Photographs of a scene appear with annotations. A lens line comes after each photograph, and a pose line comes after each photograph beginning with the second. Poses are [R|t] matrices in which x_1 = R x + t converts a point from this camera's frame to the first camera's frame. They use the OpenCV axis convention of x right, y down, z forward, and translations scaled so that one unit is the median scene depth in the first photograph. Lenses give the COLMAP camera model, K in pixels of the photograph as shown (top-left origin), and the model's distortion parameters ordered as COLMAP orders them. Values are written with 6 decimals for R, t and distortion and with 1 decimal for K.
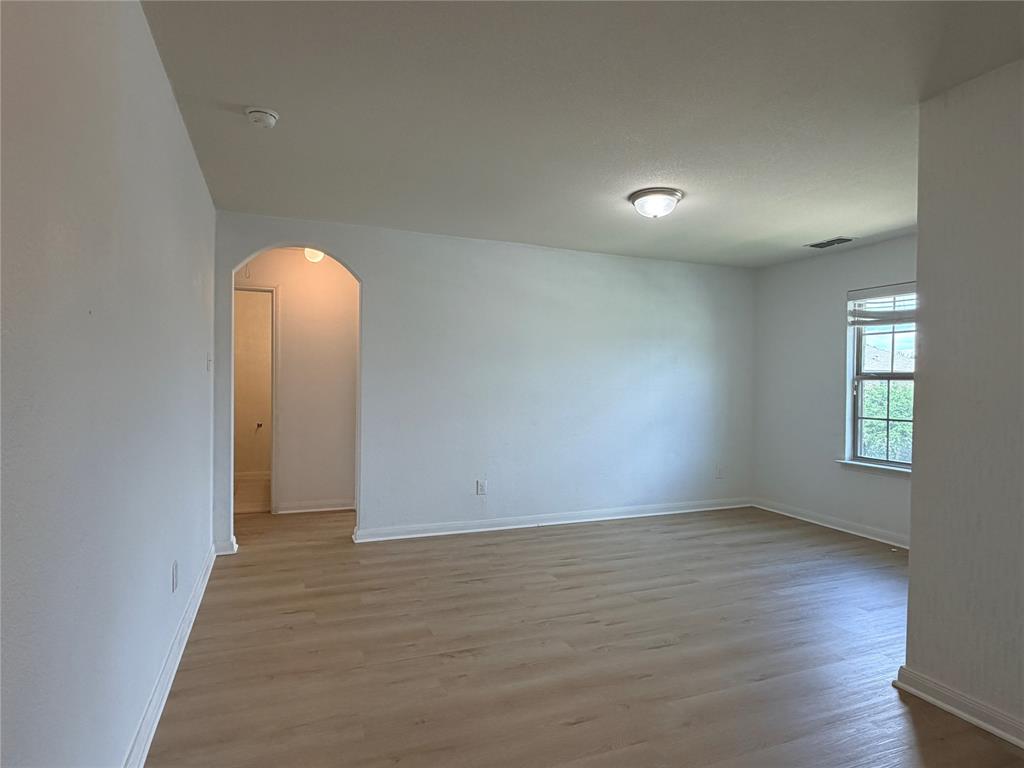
lens RADIAL K [[565.4, 0, 510.1], [0, 565.4, 385.4], [0, 0, 1]] dist [0.014565, 0.002829]
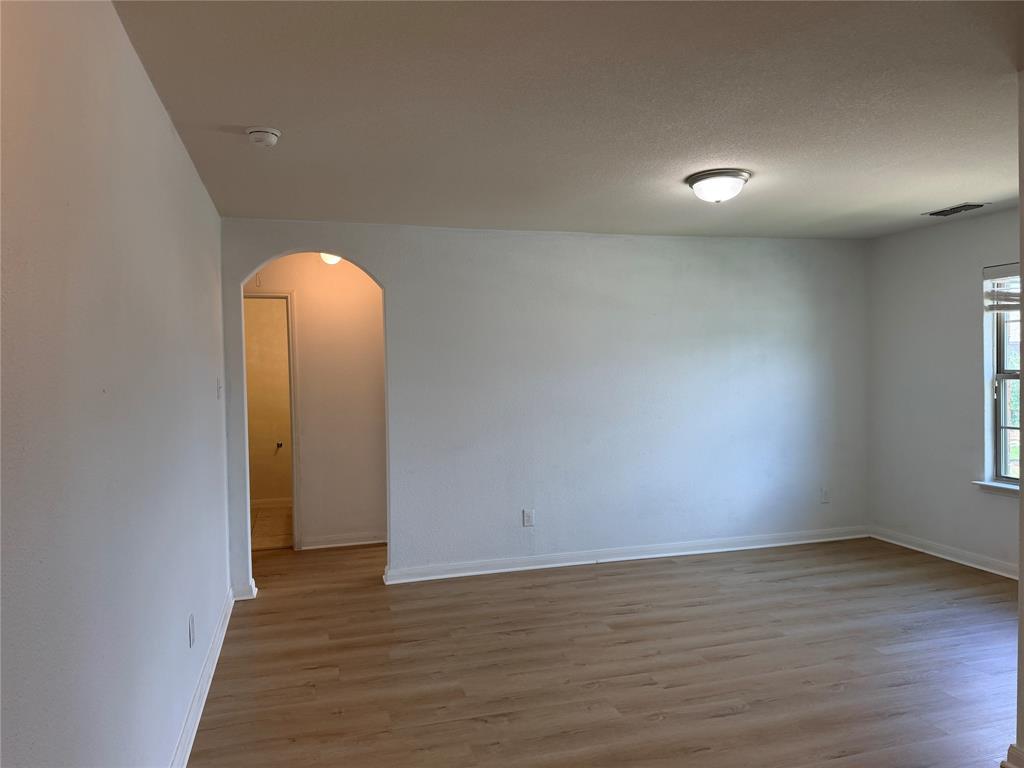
lens RADIAL K [[701.8, 0, 507.5], [0, 701.8, 382.6], [0, 0, 1]] dist [0.042569, -0.027588]
pose [[0.993970, -0.030301, -0.105386, 0.043845], [0.031564, 0.999448, 0.010332, -0.045612], [0.105014, -0.013596, 0.994378, -0.069203]]
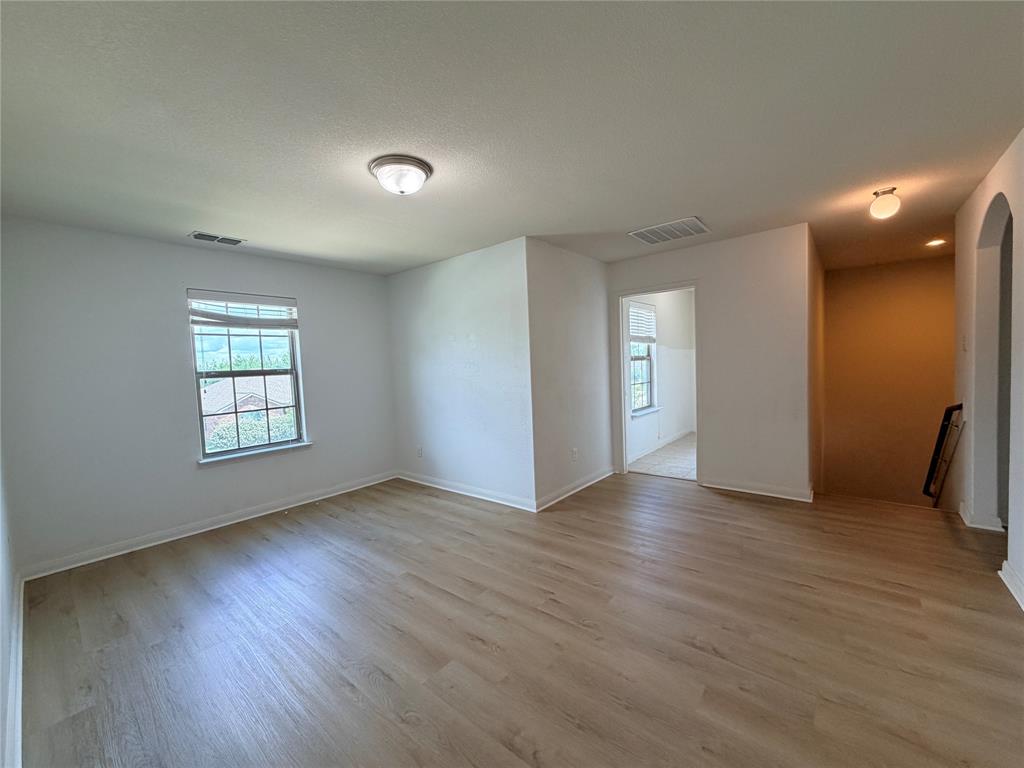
lens RADIAL K [[411.5, 0, 510.1], [0, 411.5, 381.4], [0, 0, 1]] dist [0.003543, 0.000632]
pose [[-0.472618, -0.031438, 0.880706, -0.359939], [0.040447, 0.997536, 0.057314, -0.030279], [-0.880339, 0.062710, -0.470182, 1.056196]]
